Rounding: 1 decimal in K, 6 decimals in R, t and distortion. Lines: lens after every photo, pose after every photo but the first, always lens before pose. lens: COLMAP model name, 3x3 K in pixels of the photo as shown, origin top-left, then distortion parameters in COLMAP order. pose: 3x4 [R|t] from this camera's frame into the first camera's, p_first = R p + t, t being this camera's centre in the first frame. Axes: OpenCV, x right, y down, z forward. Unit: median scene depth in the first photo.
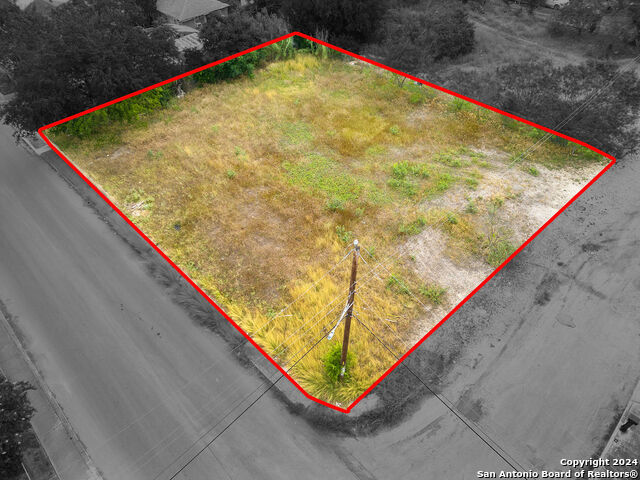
lens RADIAL K [[445.2, 0, 320.0], [0, 445.2, 240.0], [0, 0, 1]] dist [0.072317, -0.063828]
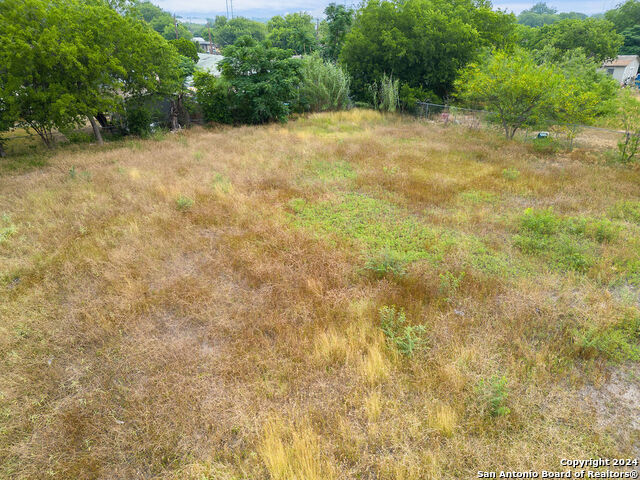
lens RADIAL K [[445.2, 0, 320.0], [0, 445.2, 240.0], [0, 0, 1]] dist [0.072317, -0.063828]
pose [[0.985014, 0.080143, -0.152724, 0.037112], [-0.125552, 0.940303, -0.316334, 0.035373], [0.118255, 0.330769, 0.936273, 0.629026]]
